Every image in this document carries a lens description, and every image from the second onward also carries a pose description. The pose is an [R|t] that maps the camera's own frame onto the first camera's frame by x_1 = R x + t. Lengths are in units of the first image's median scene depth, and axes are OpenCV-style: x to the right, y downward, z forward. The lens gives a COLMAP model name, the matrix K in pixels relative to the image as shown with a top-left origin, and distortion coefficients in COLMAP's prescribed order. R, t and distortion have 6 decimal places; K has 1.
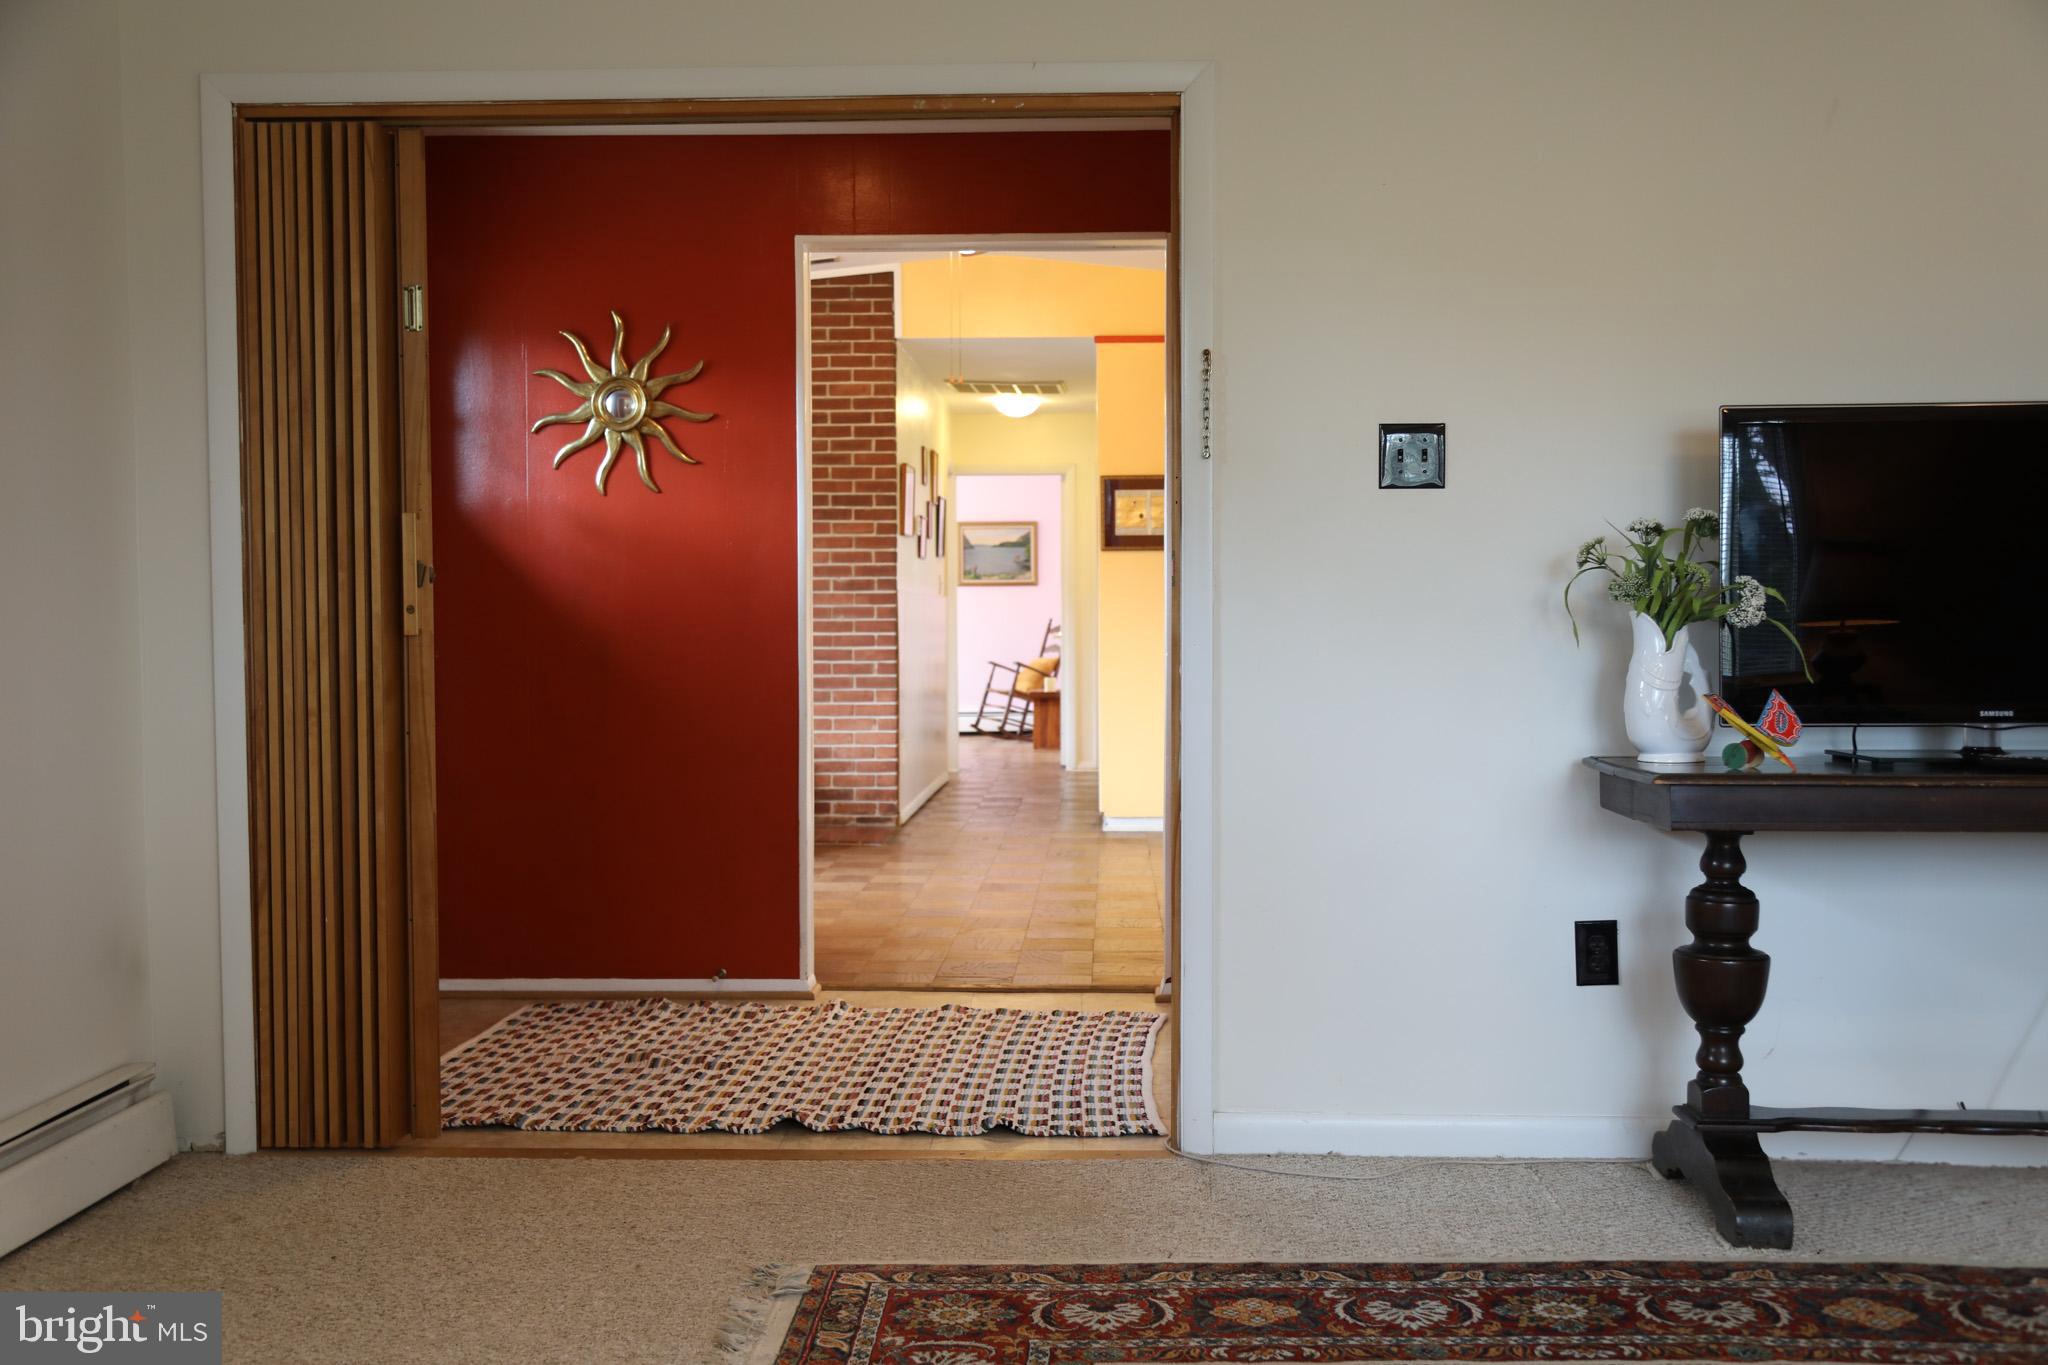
lens RADIAL K [[2046.1, 0, 1018.7], [0, 2046.1, 681.0], [0, 0, 1]] dist [0.023609, 0.000000]
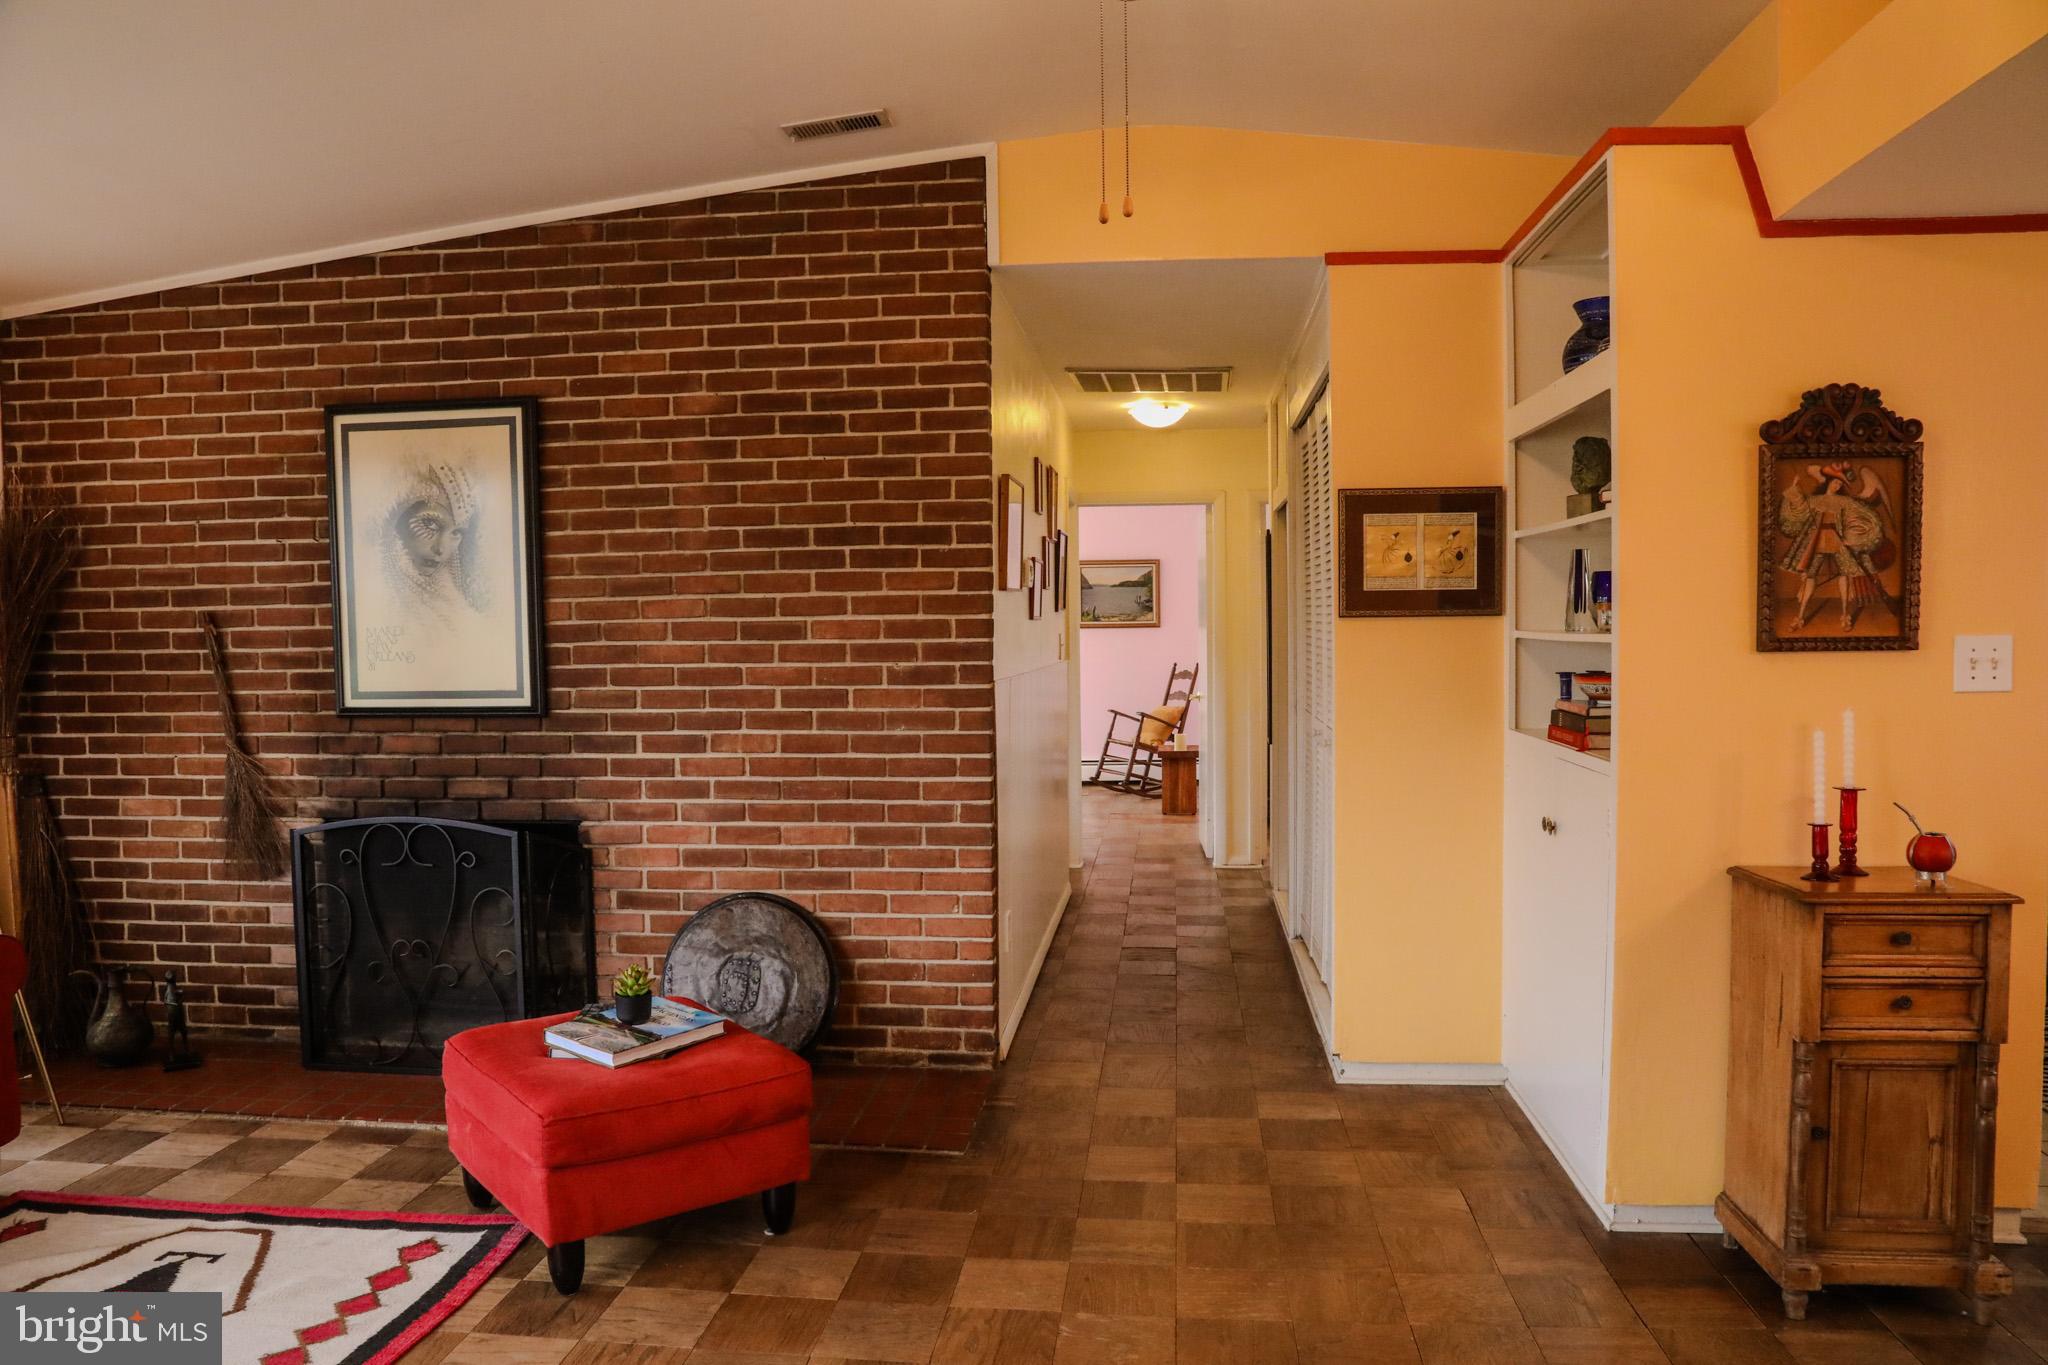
lens RADIAL K [[1407.3, 0, 1031.4], [0, 1407.3, 686.6], [0, 0, 1]] dist [-0.121249, 0.066040]
pose [[0.998520, -0.003320, -0.054290, -0.025629], [0.004160, 0.999873, 0.015378, -0.049613], [0.054232, -0.015581, 0.998407, 0.586097]]
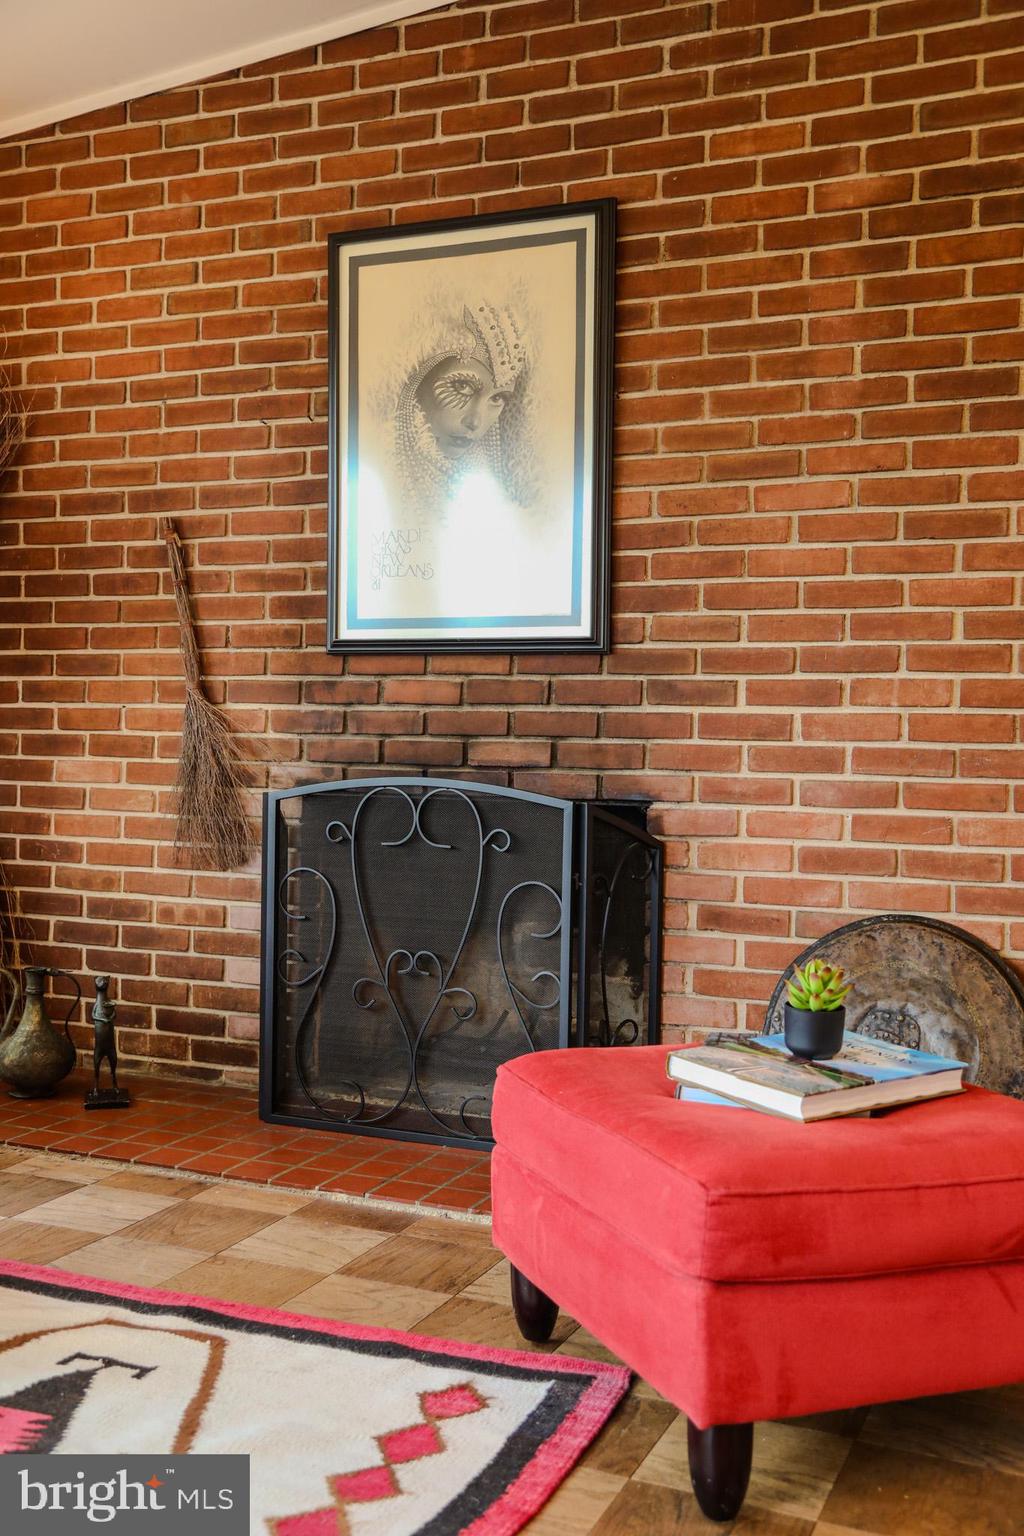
lens RADIAL K [[1534.6, 0, 516.7], [0, 1534.6, 776.5], [0, 0, 1]] dist [0.023609, 0.000000]
pose [[0.935810, 0.030698, -0.351165, -0.096776], [-0.035130, 0.999363, -0.006255, -0.005368], [0.350750, 0.018190, 0.936293, 0.680569]]
